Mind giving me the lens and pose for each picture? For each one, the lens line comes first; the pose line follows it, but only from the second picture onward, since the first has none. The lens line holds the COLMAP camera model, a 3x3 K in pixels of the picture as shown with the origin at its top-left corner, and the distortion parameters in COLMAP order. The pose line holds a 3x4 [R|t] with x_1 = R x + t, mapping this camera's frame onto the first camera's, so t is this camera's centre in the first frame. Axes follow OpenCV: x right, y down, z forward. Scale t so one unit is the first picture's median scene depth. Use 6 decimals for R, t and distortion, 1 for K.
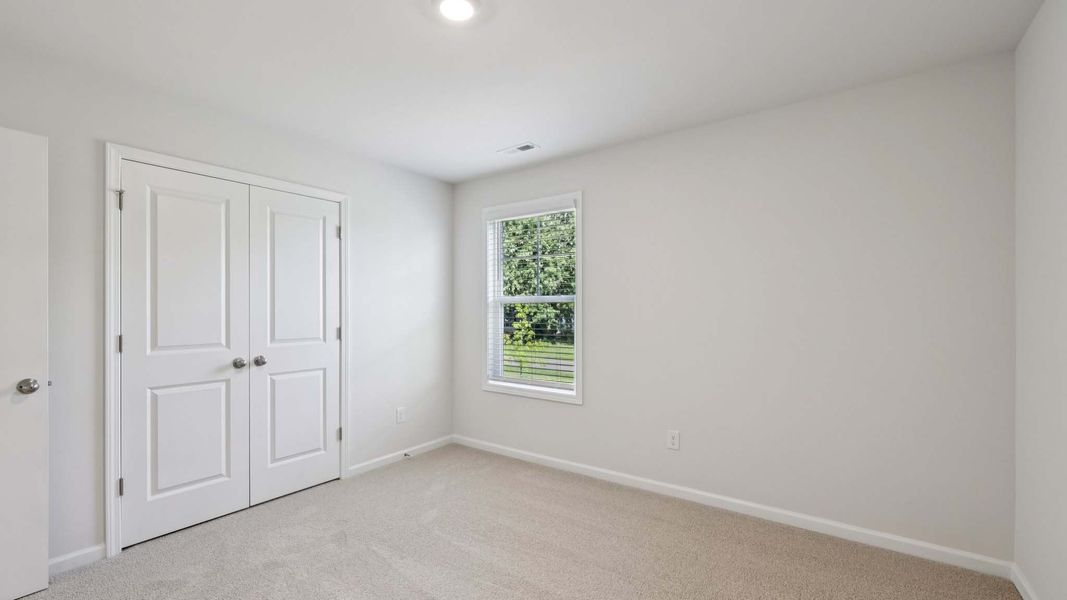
lens RADIAL K [[442.8, 0, 533.5], [0, 442.8, 300.0], [0, 0, 1]] dist [-0.000007, -0.000026]
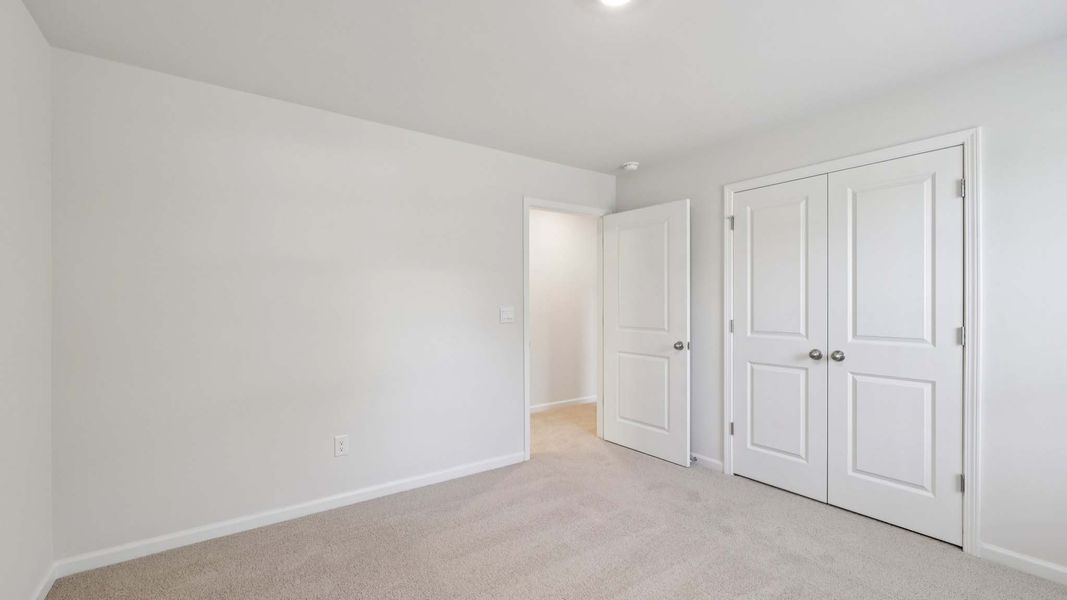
lens RADIAL K [[442.8, 0, 533.5], [0, 442.8, 300.0], [0, 0, 1]] dist [-0.000007, -0.000026]
pose [[-0.296005, -0.001617, -0.955185, 0.500175], [0.023567, 0.999682, -0.008996, 0.012094], [0.954896, -0.025174, -0.295872, 0.700203]]
